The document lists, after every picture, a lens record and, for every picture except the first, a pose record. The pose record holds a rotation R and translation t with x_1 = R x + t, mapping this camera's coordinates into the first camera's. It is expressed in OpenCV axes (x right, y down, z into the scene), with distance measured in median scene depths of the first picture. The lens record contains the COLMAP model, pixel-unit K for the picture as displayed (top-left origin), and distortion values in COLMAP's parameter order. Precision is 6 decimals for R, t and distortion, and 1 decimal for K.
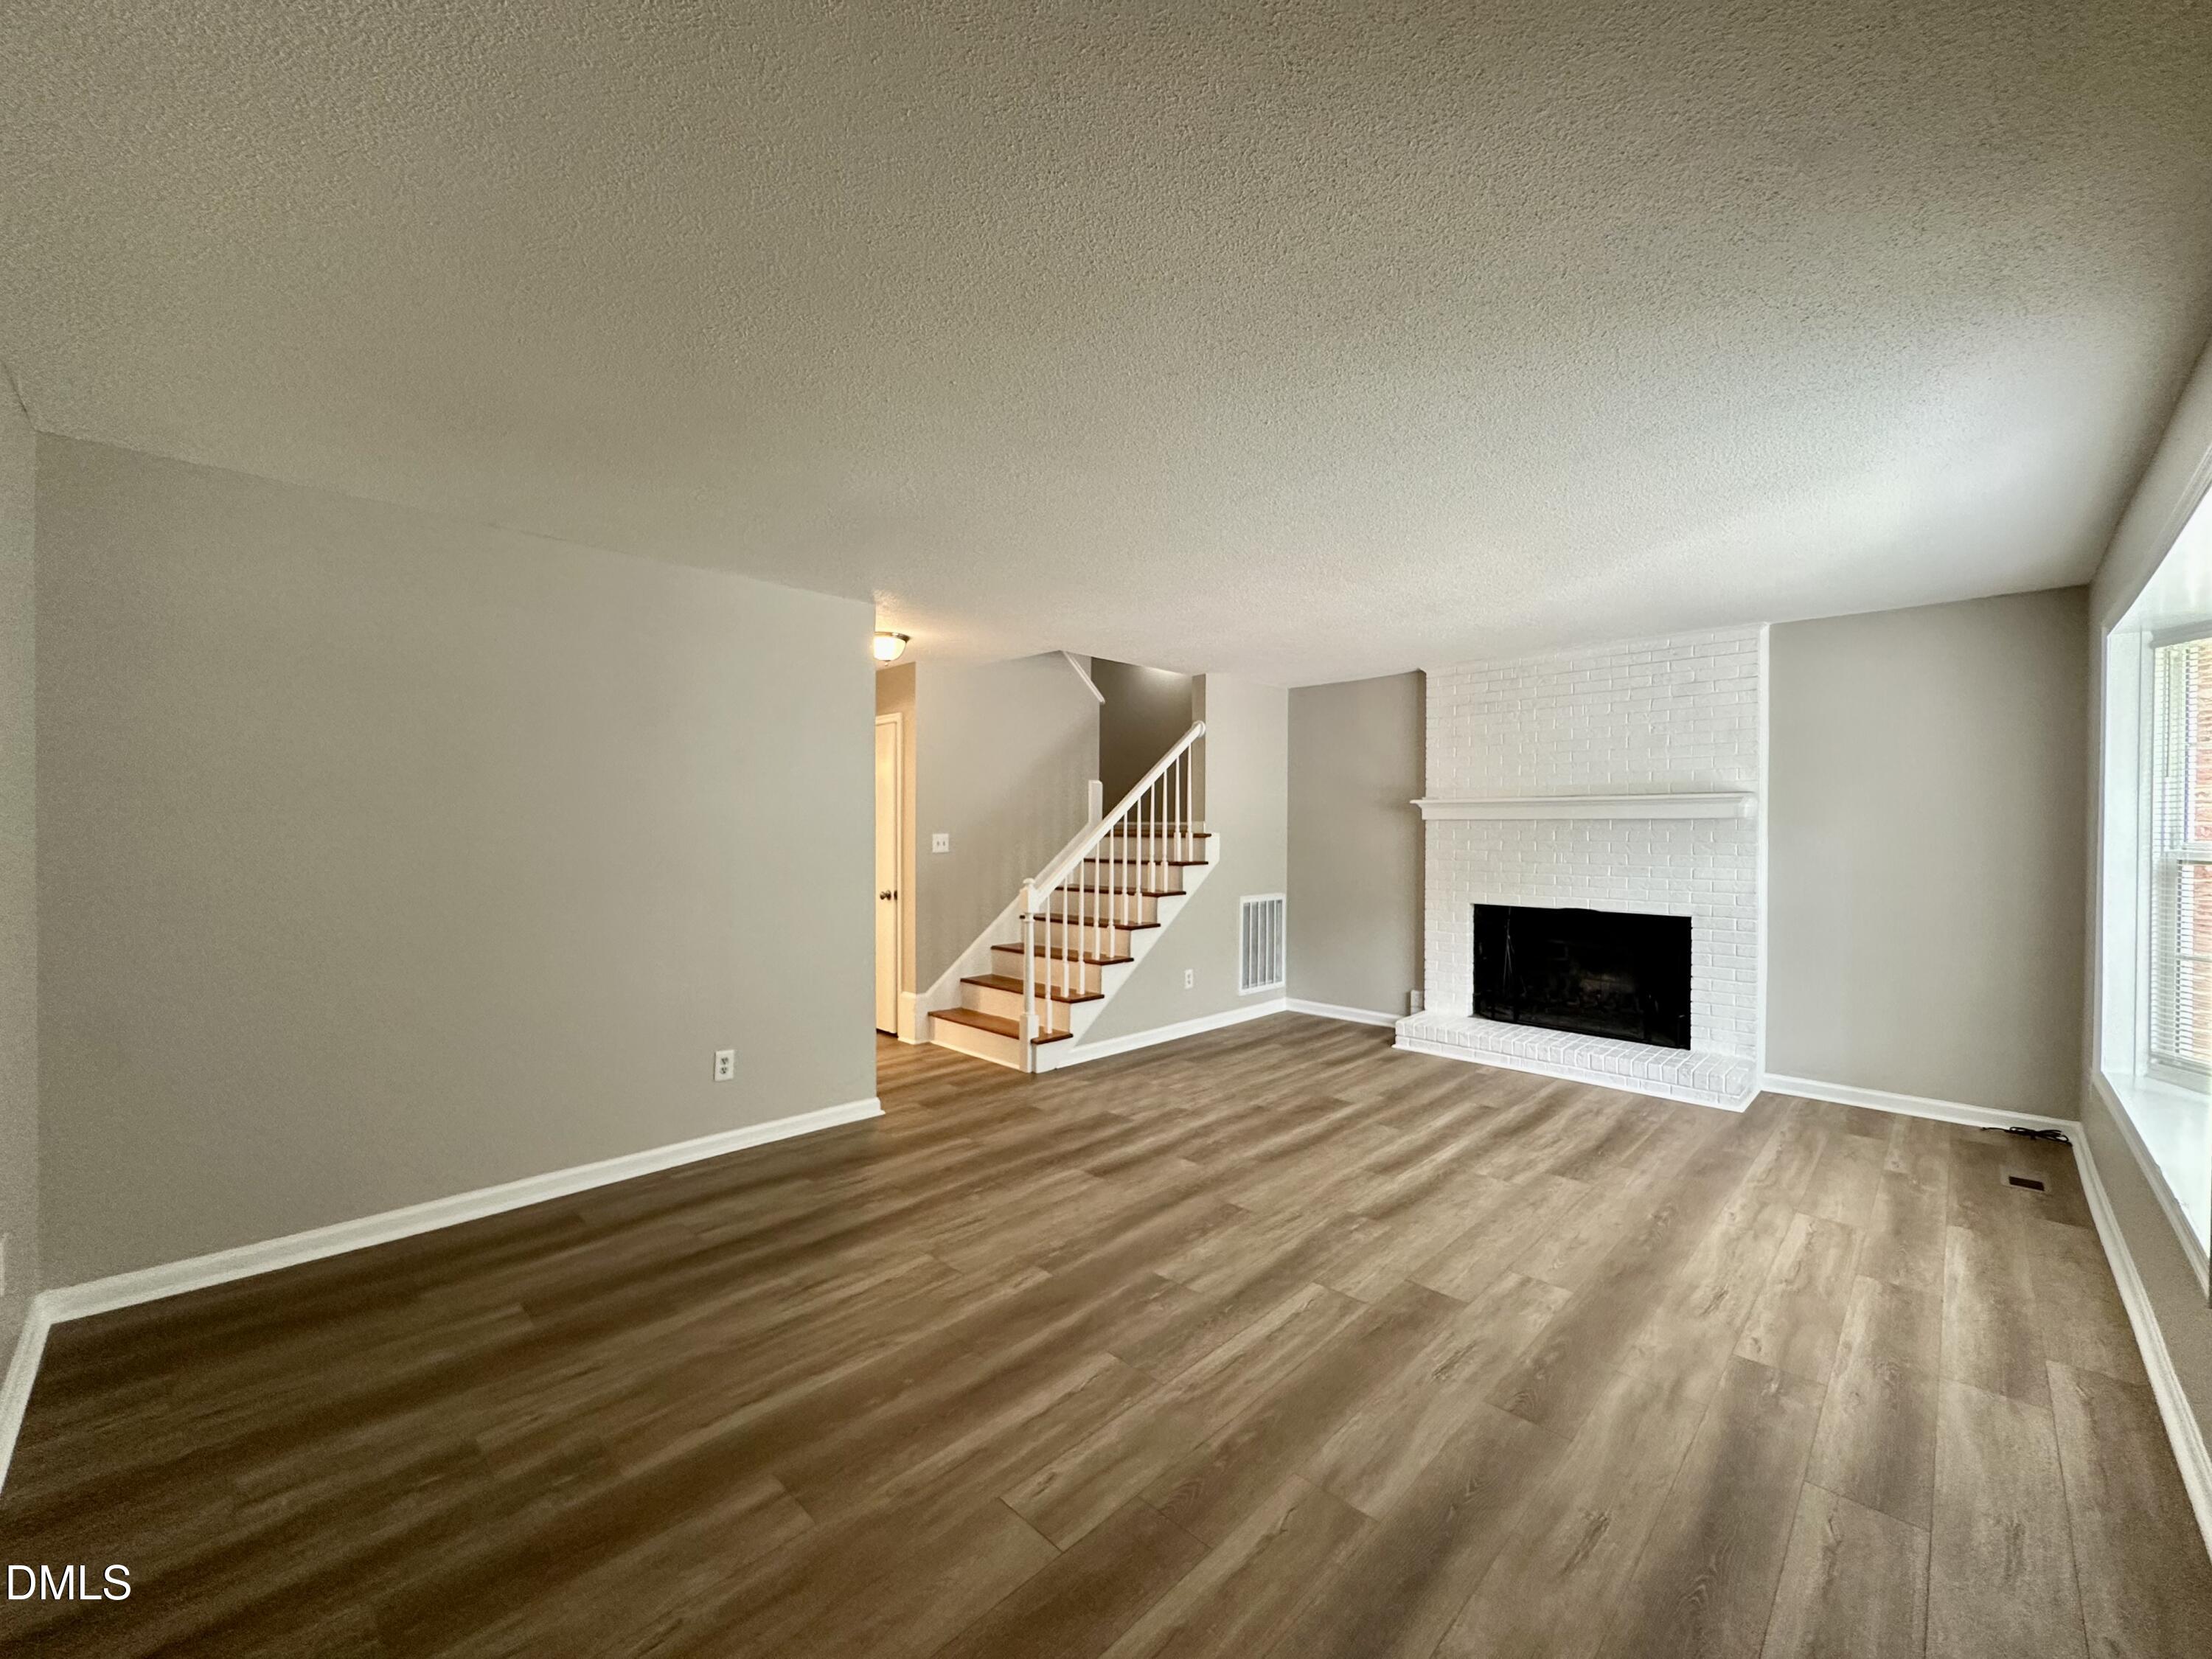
lens RADIAL K [[881.8, 0, 1099.4], [0, 881.8, 831.9], [0, 0, 1]] dist [-0.010151, 0.003163]
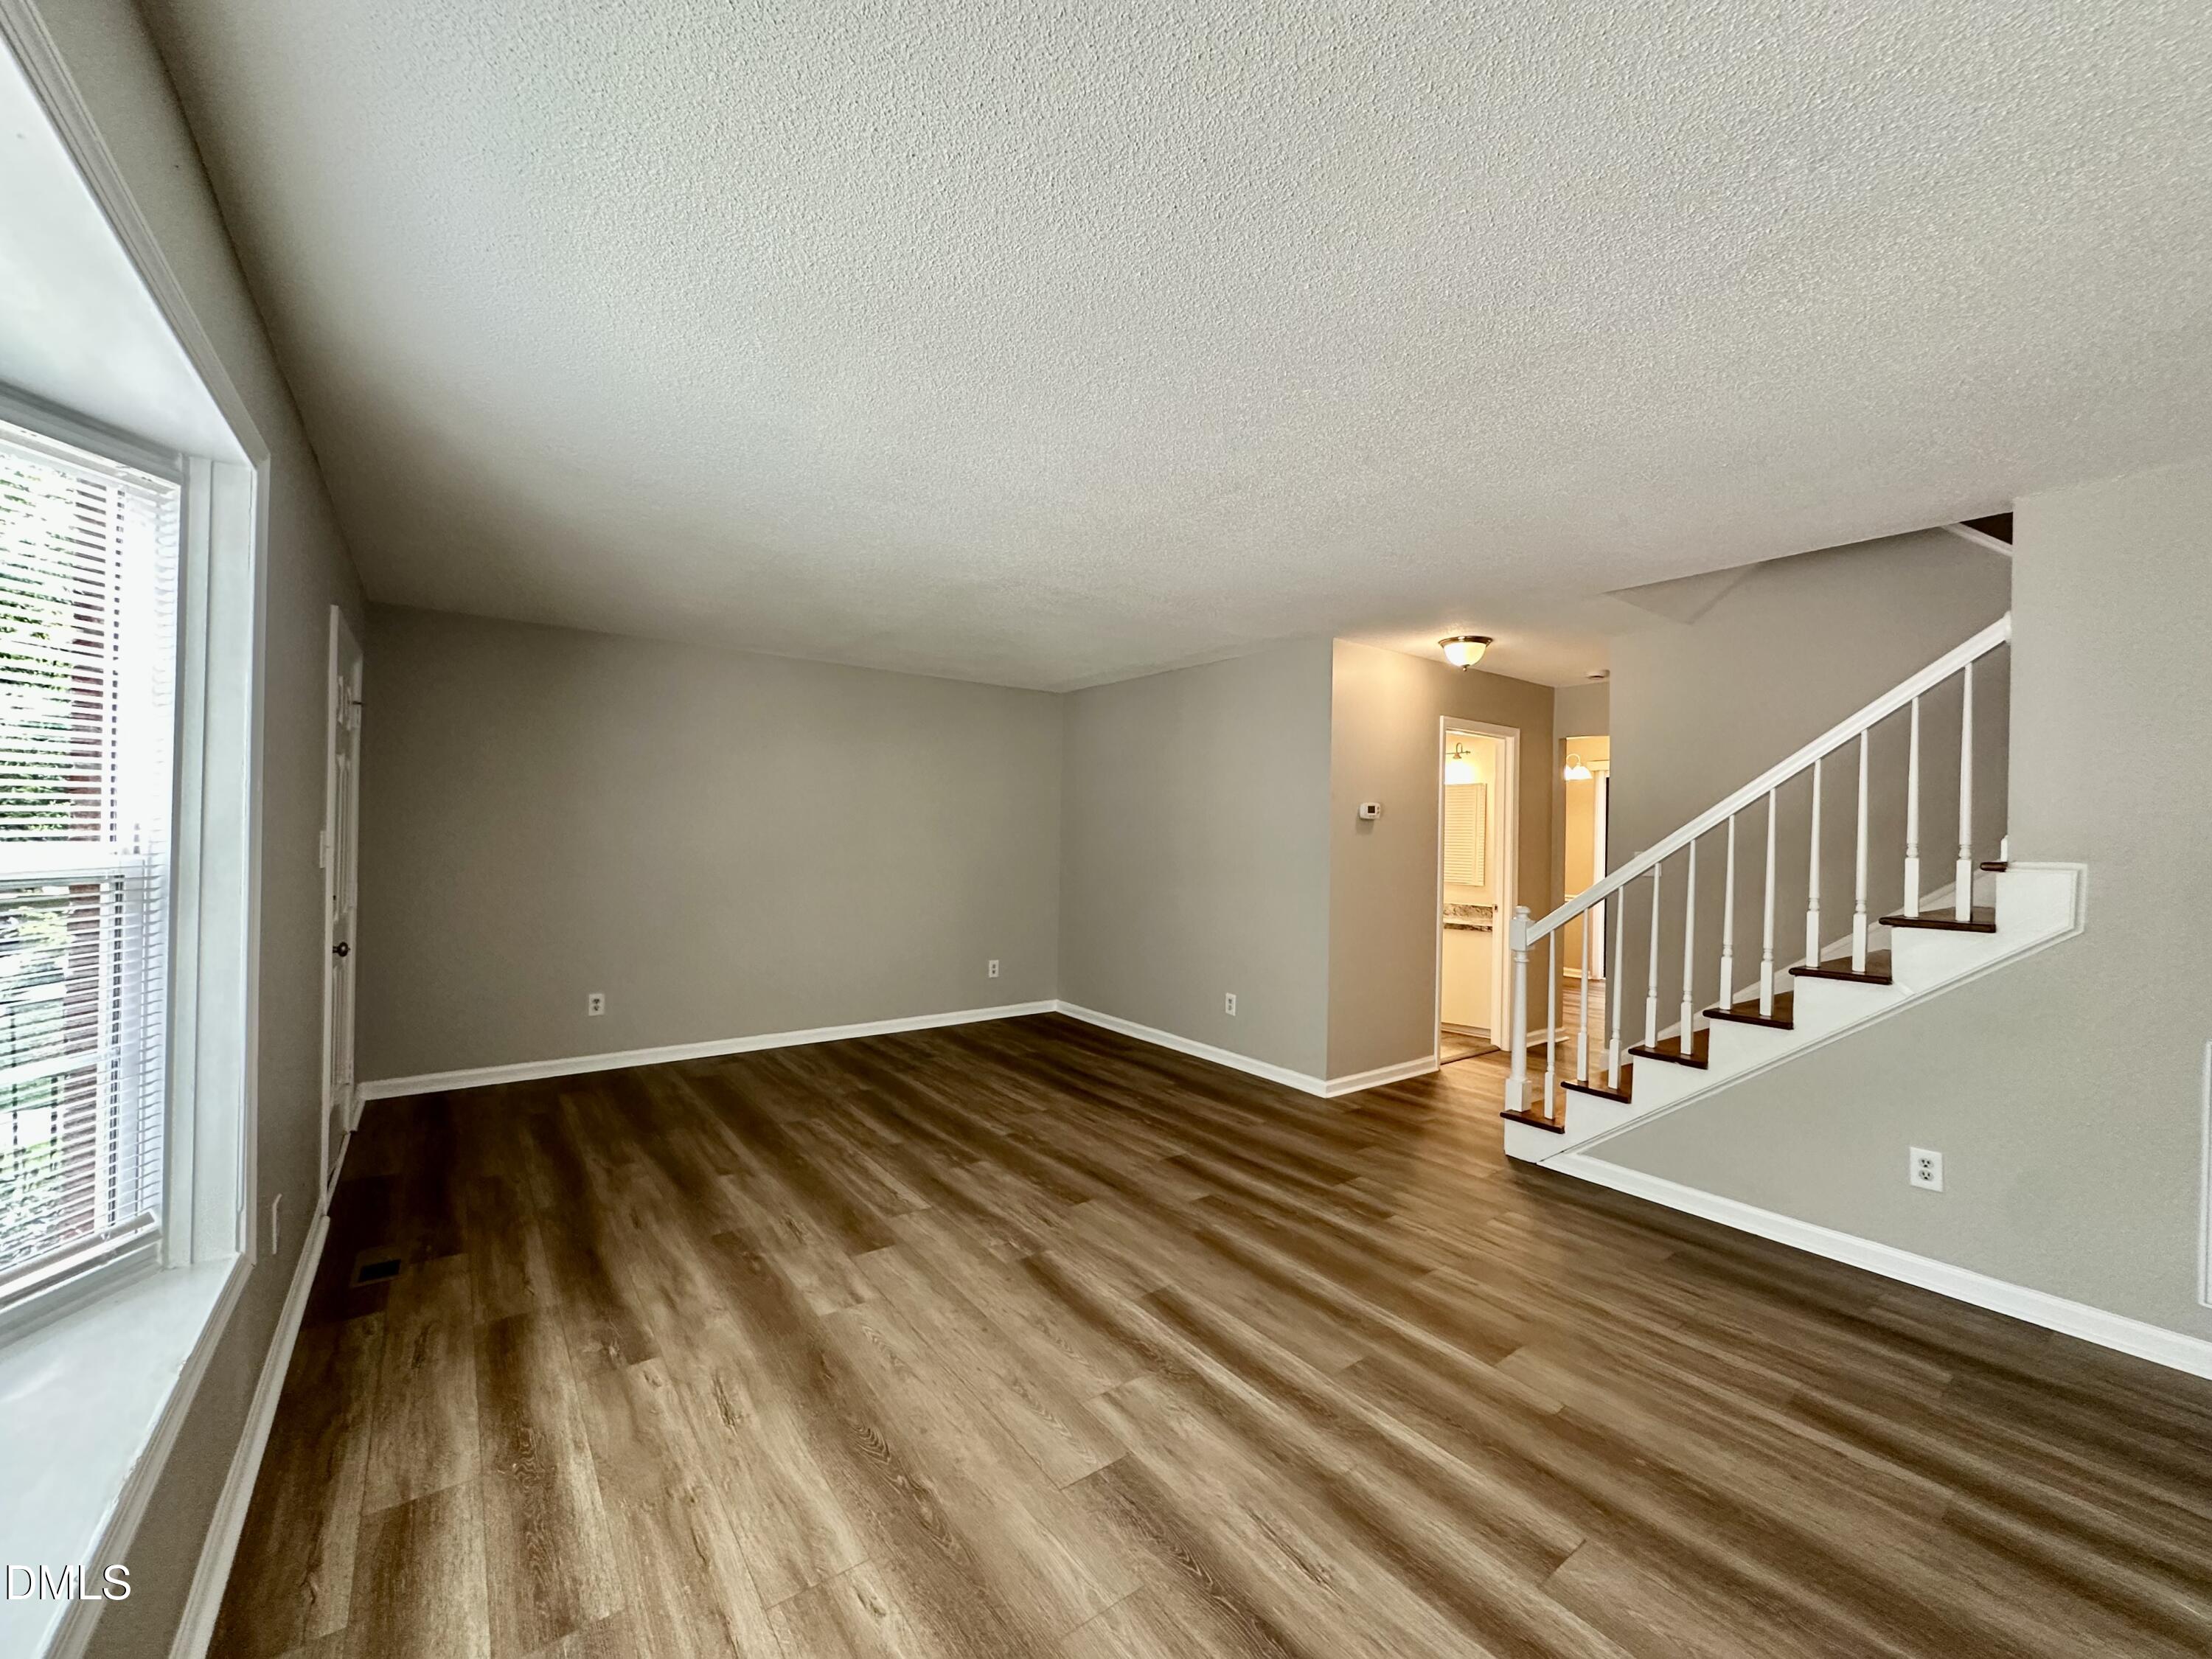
lens RADIAL K [[881.8, 0, 1099.4], [0, 881.8, 831.9], [0, 0, 1]] dist [-0.010151, 0.003163]
pose [[-0.150285, -0.005616, -0.988627, 1.304083], [-0.024654, 0.999694, -0.001931, -0.003358], [0.988335, 0.024084, -0.150377, 1.298769]]
